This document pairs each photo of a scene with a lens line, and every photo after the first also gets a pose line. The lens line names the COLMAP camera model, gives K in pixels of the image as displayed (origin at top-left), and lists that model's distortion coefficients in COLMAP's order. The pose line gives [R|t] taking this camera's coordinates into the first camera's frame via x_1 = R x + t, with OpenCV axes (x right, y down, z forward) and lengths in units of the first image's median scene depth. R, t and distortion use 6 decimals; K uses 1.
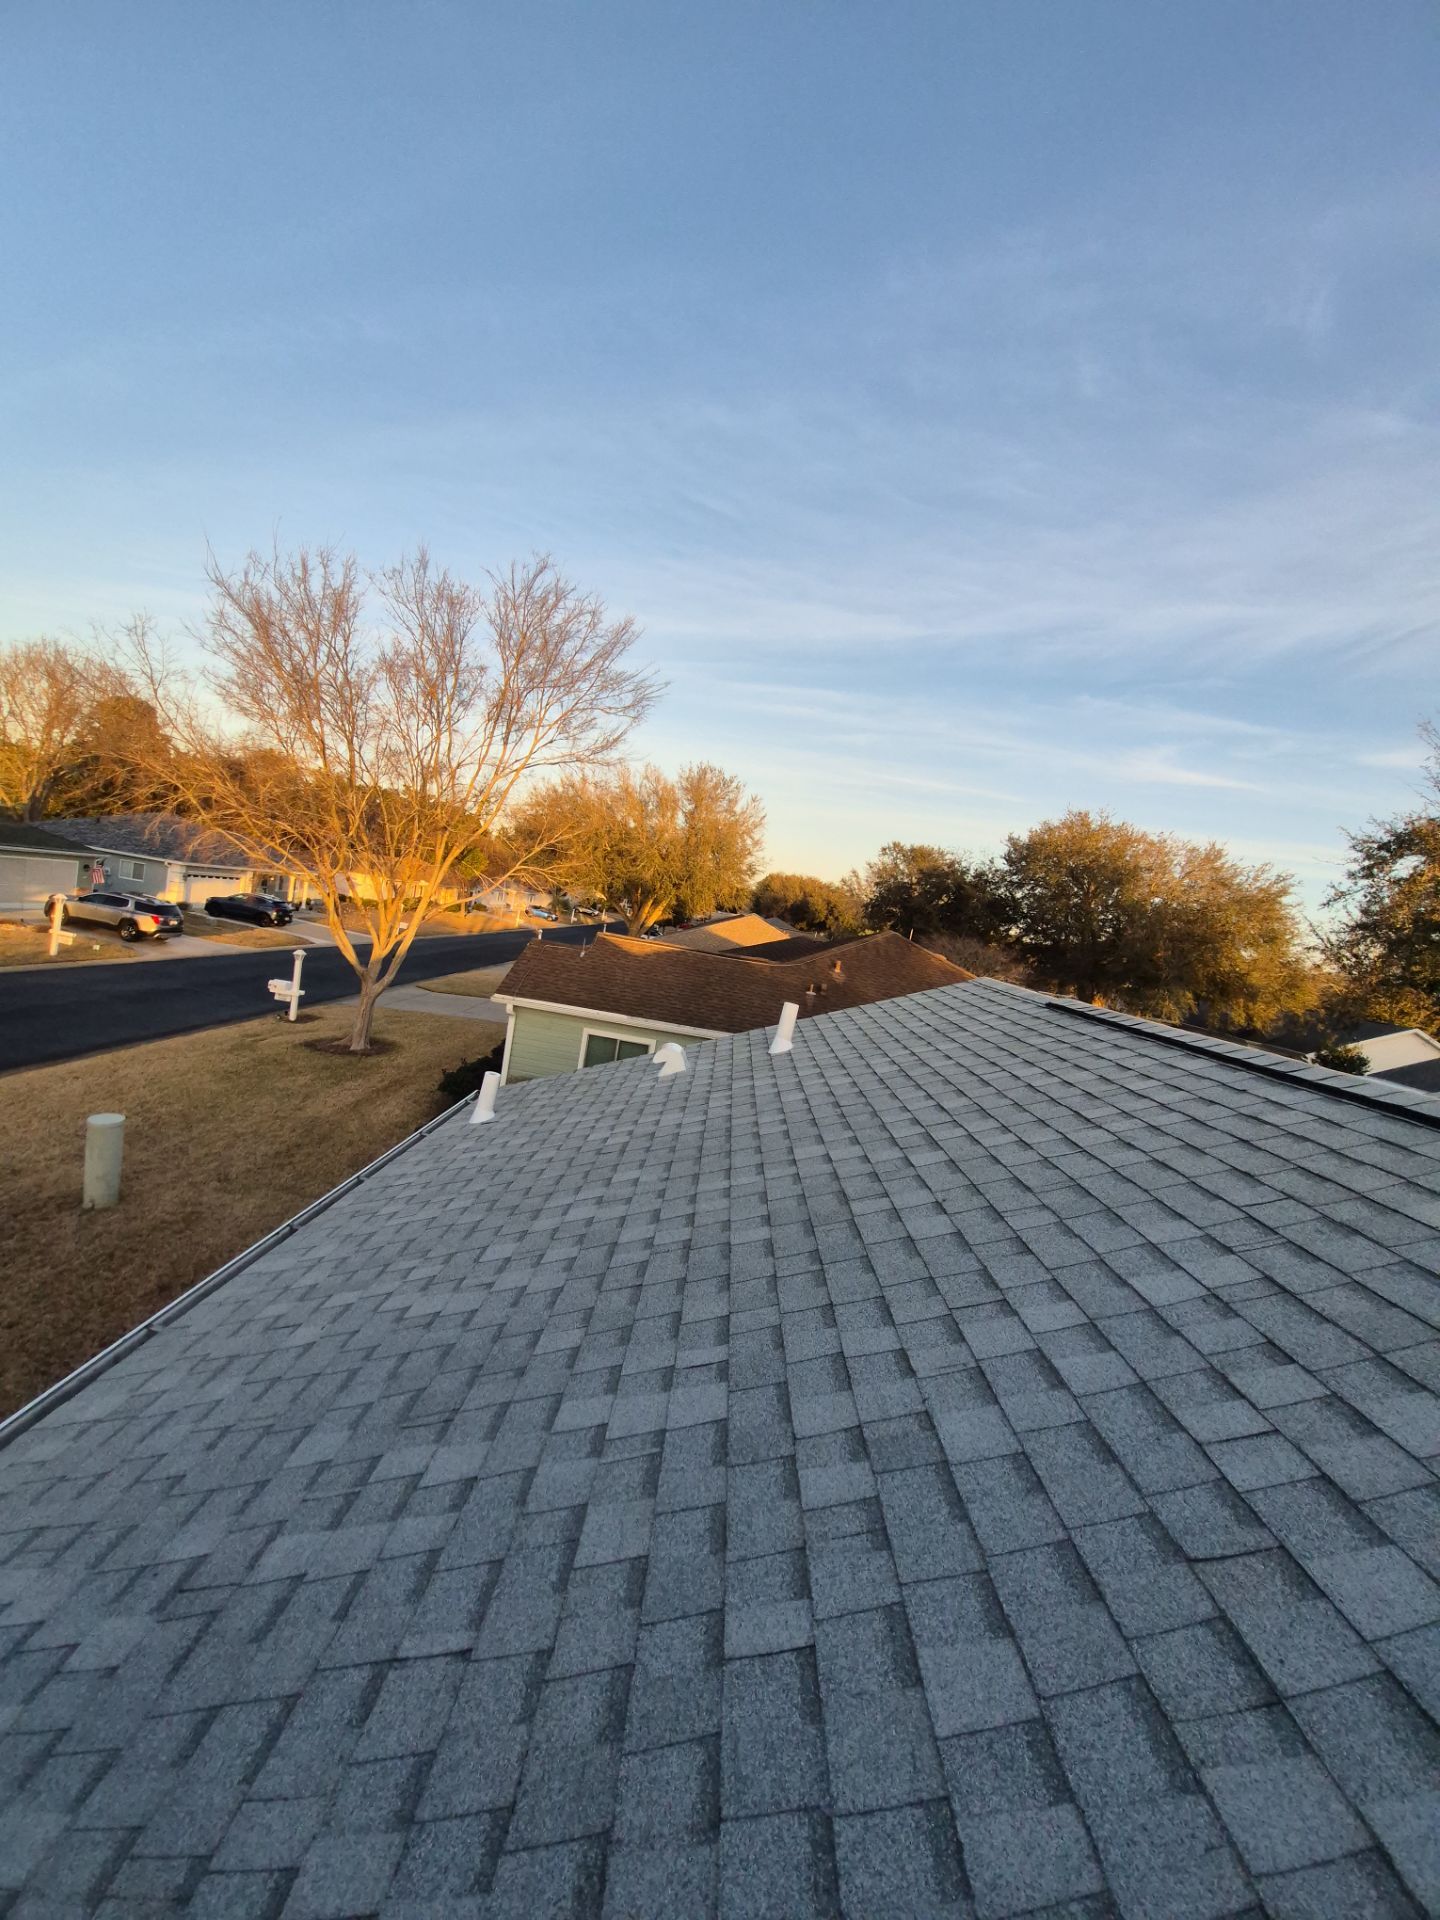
lens RADIAL K [[757.1, 0, 729.8], [0, 757.1, 971.2], [0, 0, 1]] dist [-0.003495, -0.008317]
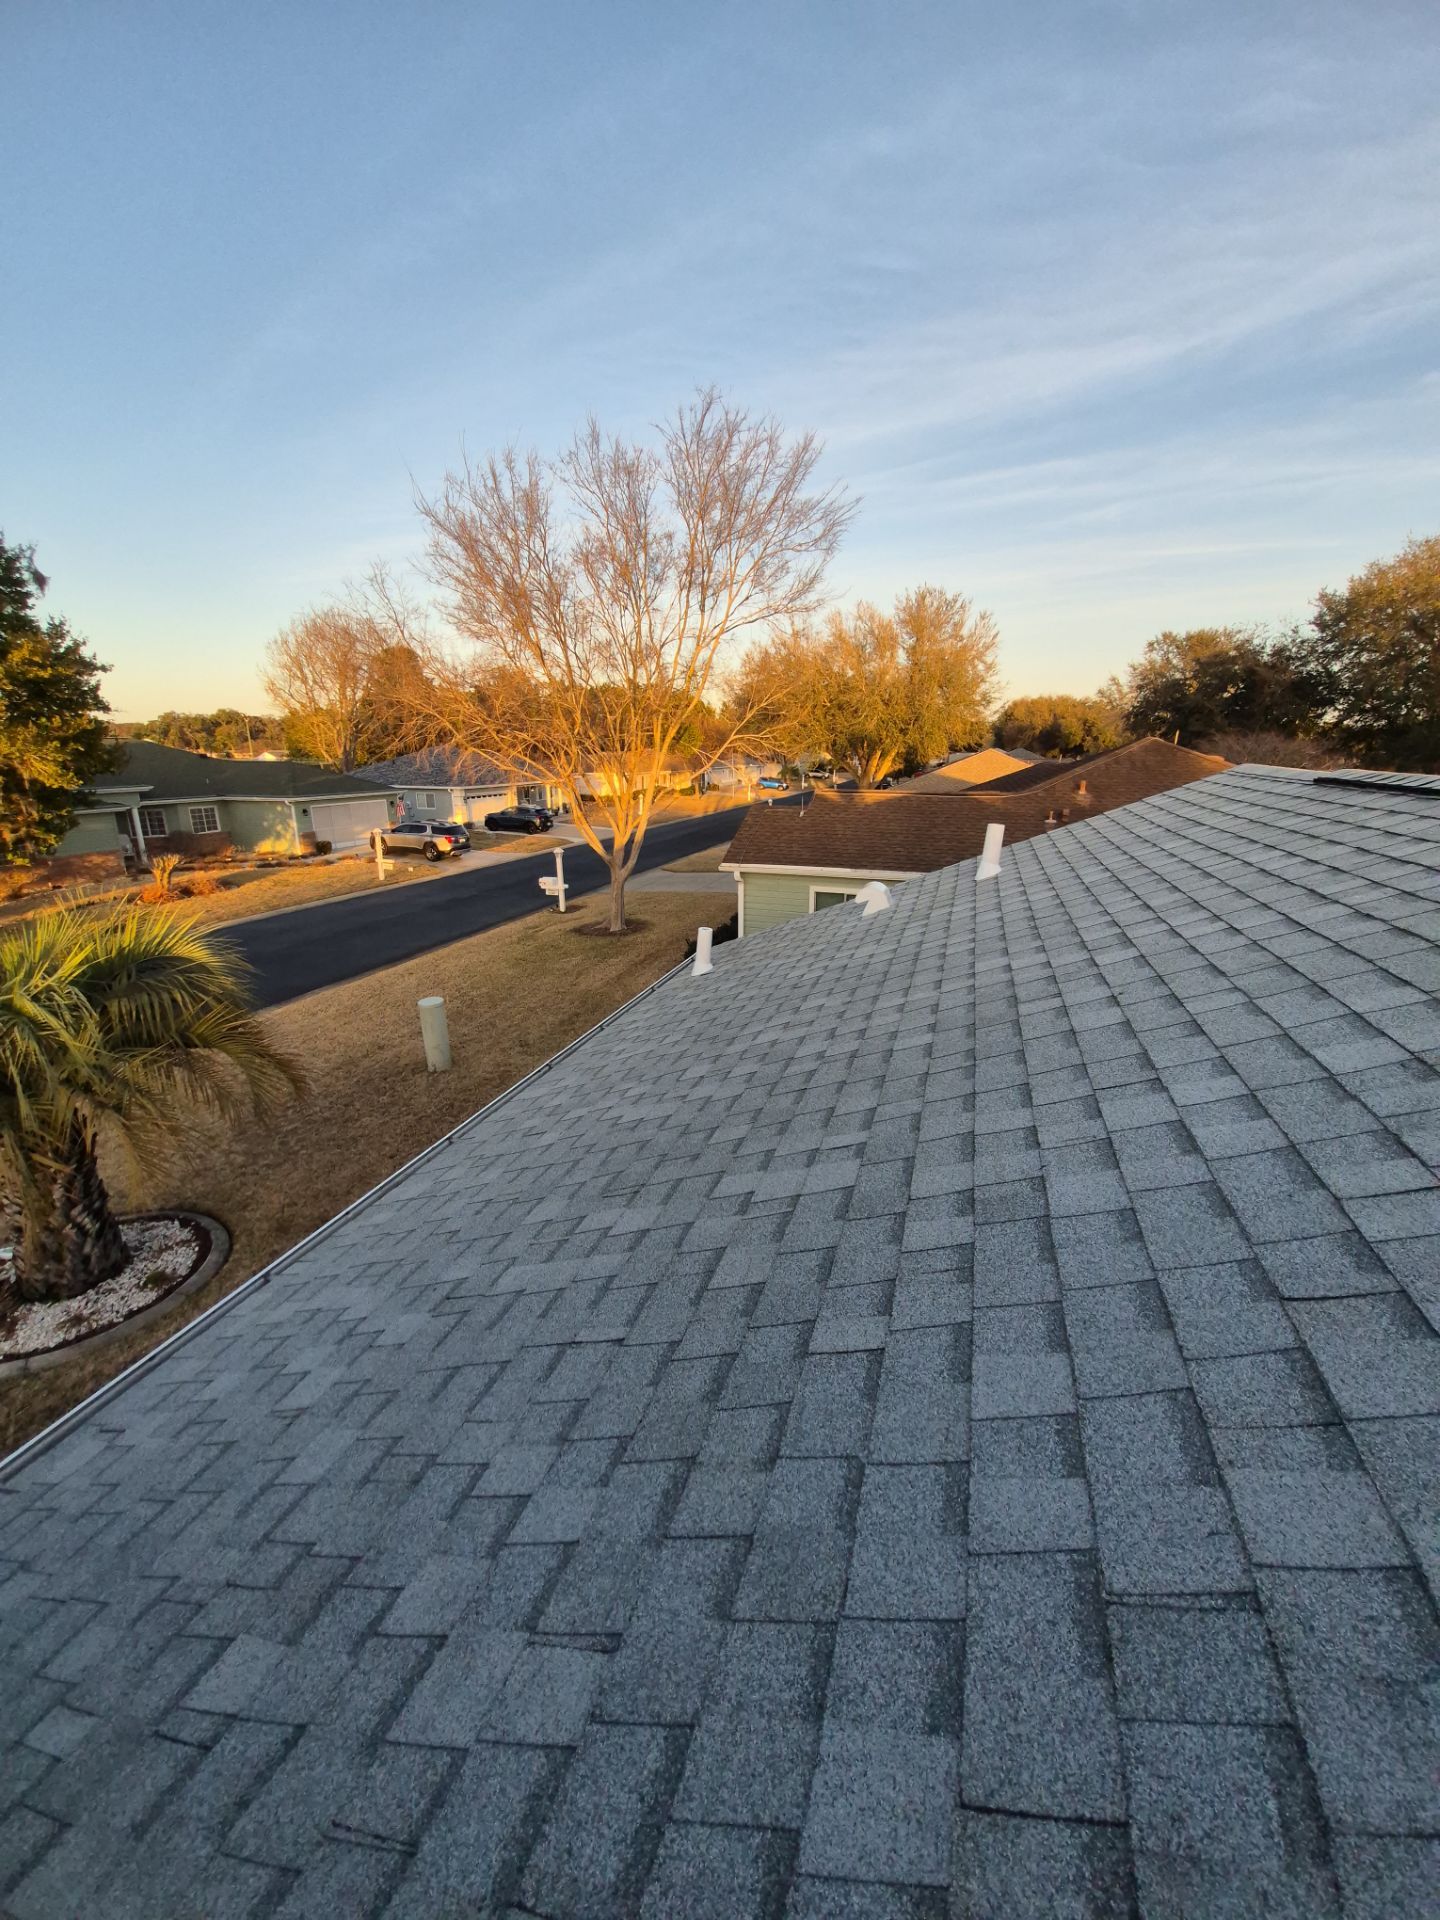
lens RADIAL K [[757.1, 0, 729.8], [0, 757.1, 971.2], [0, 0, 1]] dist [-0.003495, -0.008317]
pose [[0.942913, -0.077302, -0.323944, 0.040331], [0.133790, 0.978672, 0.155889, 0.020607], [0.304984, -0.190330, 0.933145, 0.000175]]
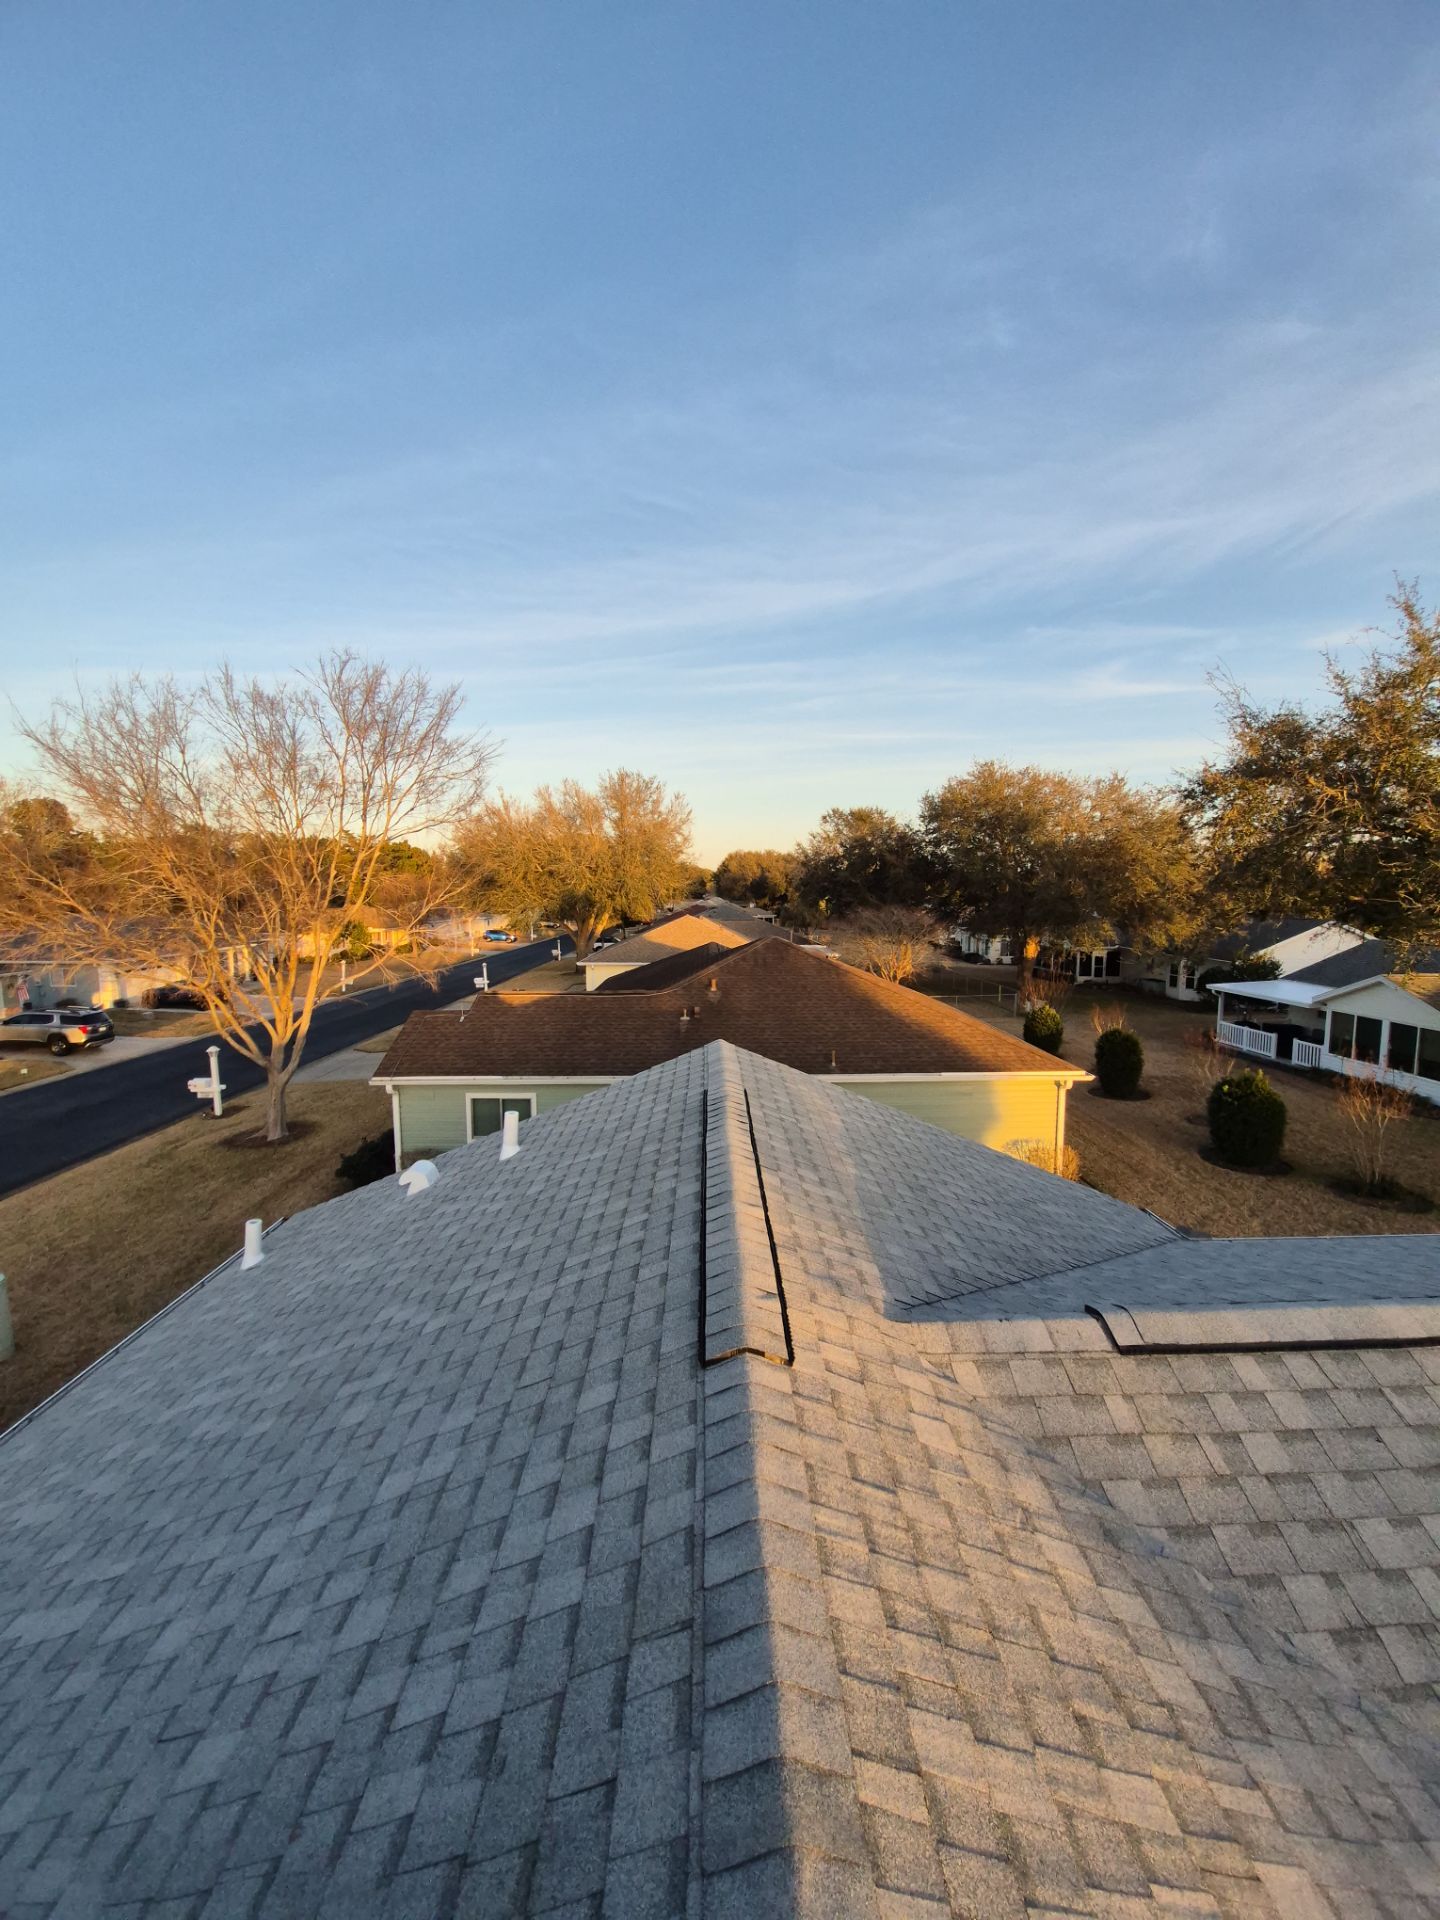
lens RADIAL K [[757.1, 0, 729.8], [0, 757.1, 971.2], [0, 0, 1]] dist [-0.003495, -0.008317]
pose [[0.985562, -0.168438, 0.017205, 0.270774], [0.167914, 0.985393, 0.028376, -0.090874], [-0.021734, -0.025078, 0.999449, -0.071490]]
